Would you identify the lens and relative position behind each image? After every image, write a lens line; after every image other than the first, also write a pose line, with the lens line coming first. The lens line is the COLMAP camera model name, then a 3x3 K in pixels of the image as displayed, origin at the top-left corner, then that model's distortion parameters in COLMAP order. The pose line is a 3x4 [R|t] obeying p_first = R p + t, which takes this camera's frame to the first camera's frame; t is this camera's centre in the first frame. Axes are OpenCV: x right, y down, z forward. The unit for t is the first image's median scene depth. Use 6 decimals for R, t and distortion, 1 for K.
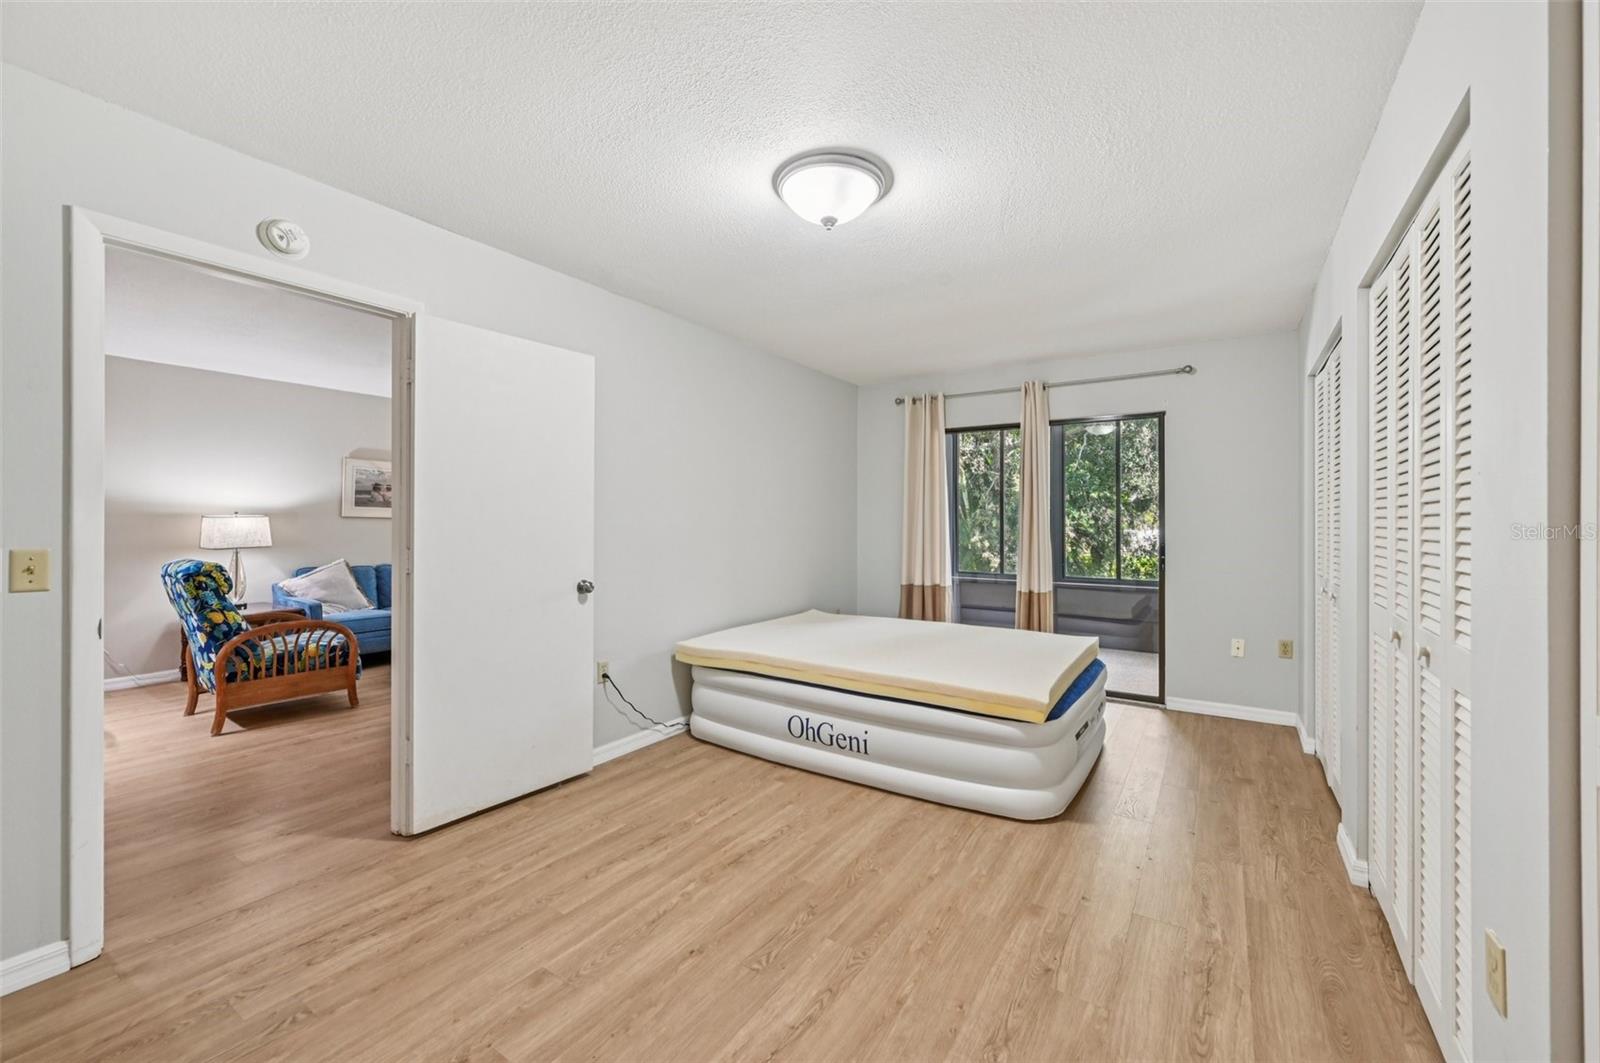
lens RADIAL K [[628.0, 0, 797.3], [0, 628.0, 521.4], [0, 0, 1]] dist [0.001047, 0.000003]
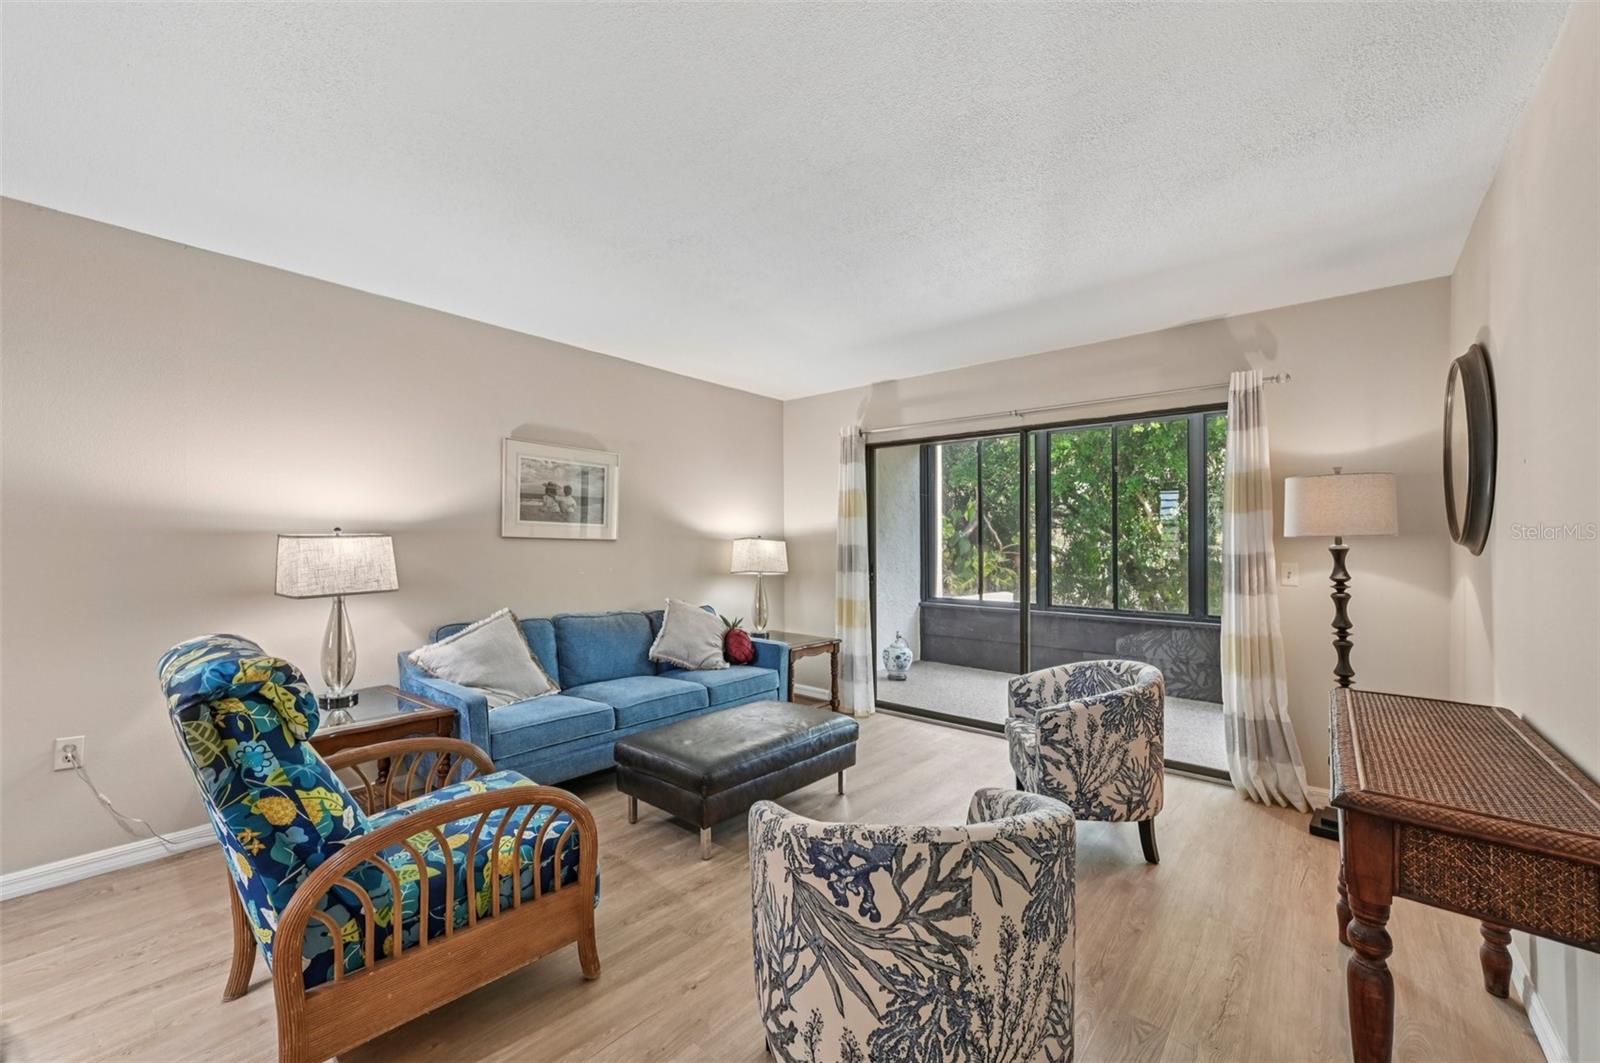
lens RADIAL K [[628.0, 0, 806.2], [0, 628.0, 554.8], [0, 0, 1]] dist [0.001047, 0.000003]
pose [[0.994893, -0.002481, -0.100904, -0.557728], [0.004122, 0.999862, 0.016066, 0.001702], [0.100850, -0.016400, 0.994766, 0.642329]]
